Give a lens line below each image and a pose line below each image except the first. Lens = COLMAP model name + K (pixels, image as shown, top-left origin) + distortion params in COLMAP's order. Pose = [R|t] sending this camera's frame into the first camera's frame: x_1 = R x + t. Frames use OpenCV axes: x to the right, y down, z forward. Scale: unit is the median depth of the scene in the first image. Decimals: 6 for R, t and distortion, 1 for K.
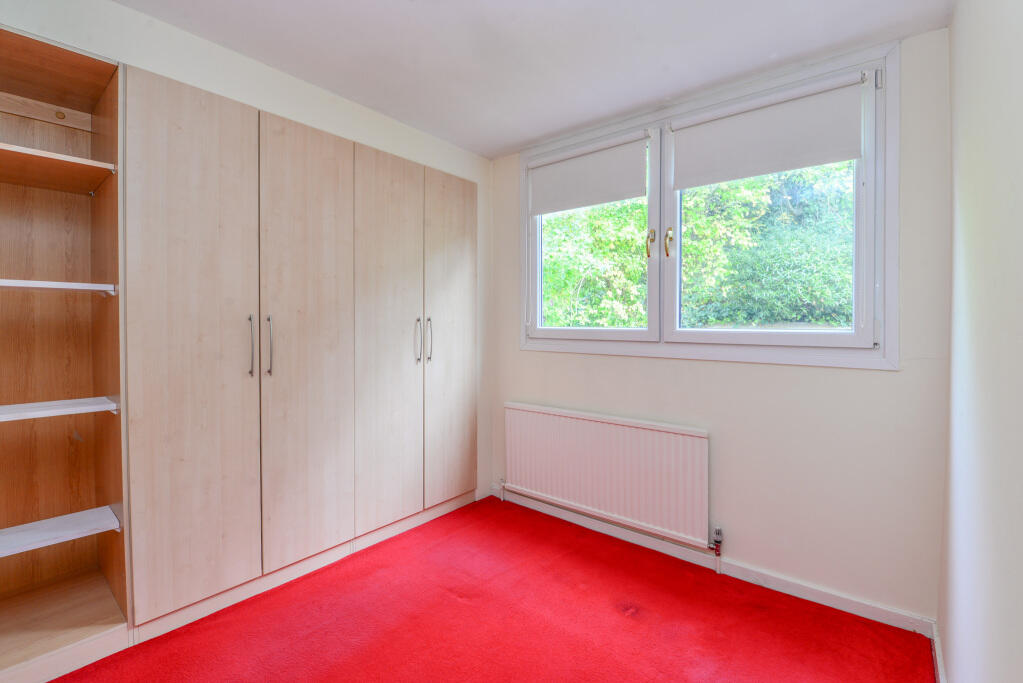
lens RADIAL K [[445.5, 0, 579.7], [0, 445.5, 340.8], [0, 0, 1]] dist [-0.013226, 0.000006]
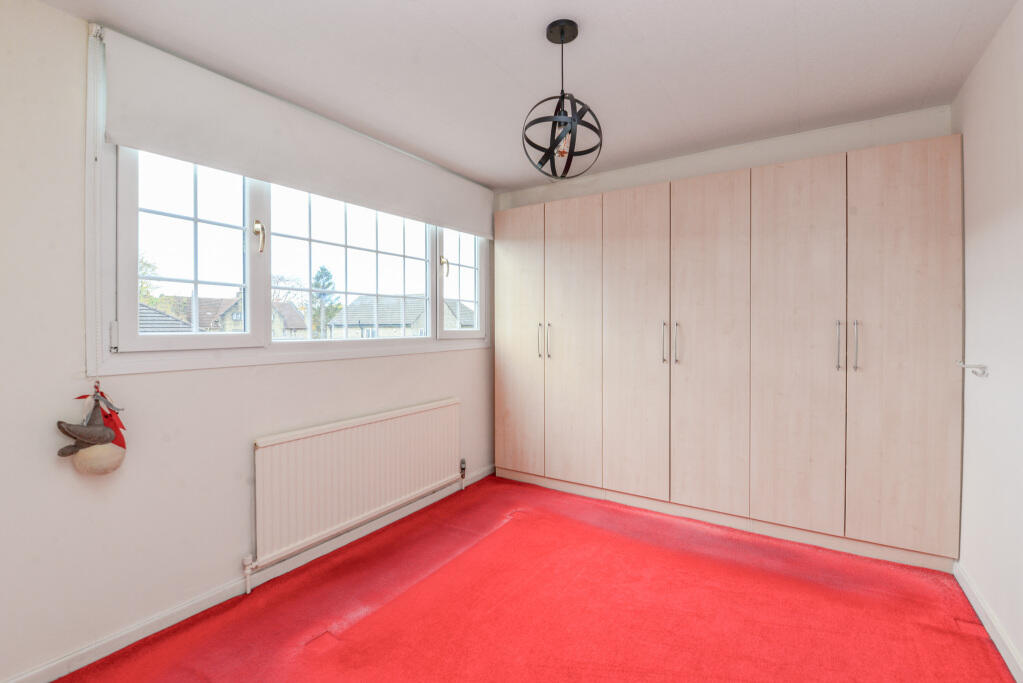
lens RADIAL K [[456.8, 0, 499.3], [0, 456.8, 326.7], [0, 0, 1]] dist [-0.016305, -0.000935]
pose [[-0.043586, -0.009260, 0.999007, -0.941143], [0.041675, 0.999070, 0.011078, -0.035666], [-0.998180, 0.042116, -0.043160, 0.689929]]
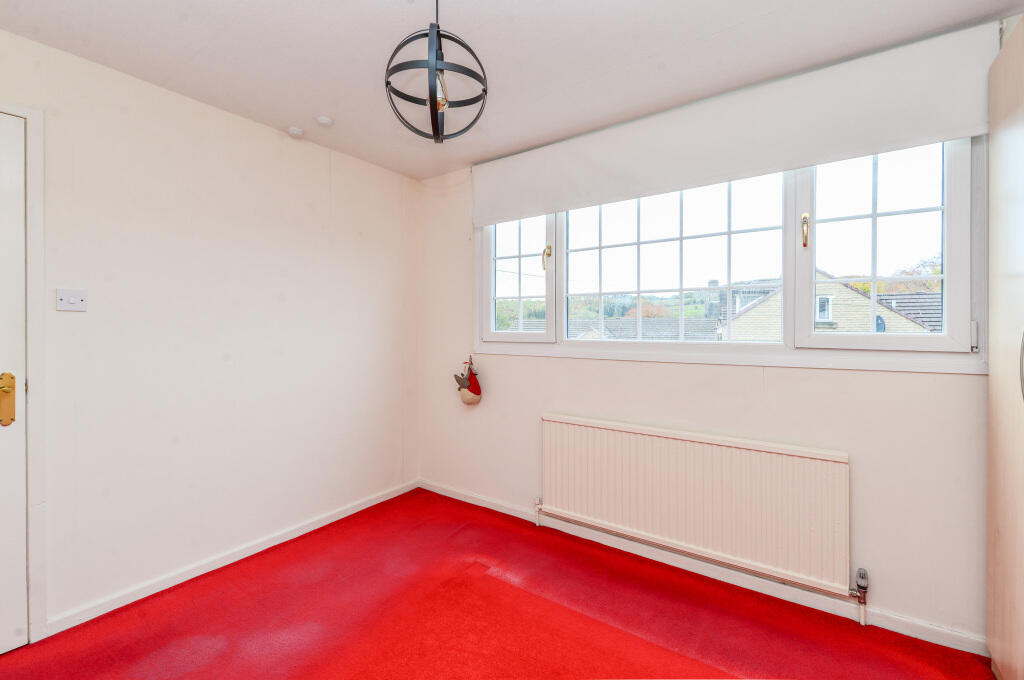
lens RADIAL K [[394.0, 0, 510.4], [0, 394.0, 325.3], [0, 0, 1]] dist [0.001489, -0.000058]
pose [[0.998392, -0.008462, 0.056061, -0.289578], [0.010904, 0.998999, -0.043387, -0.011251], [-0.055637, 0.043928, 0.997484, 0.204806]]
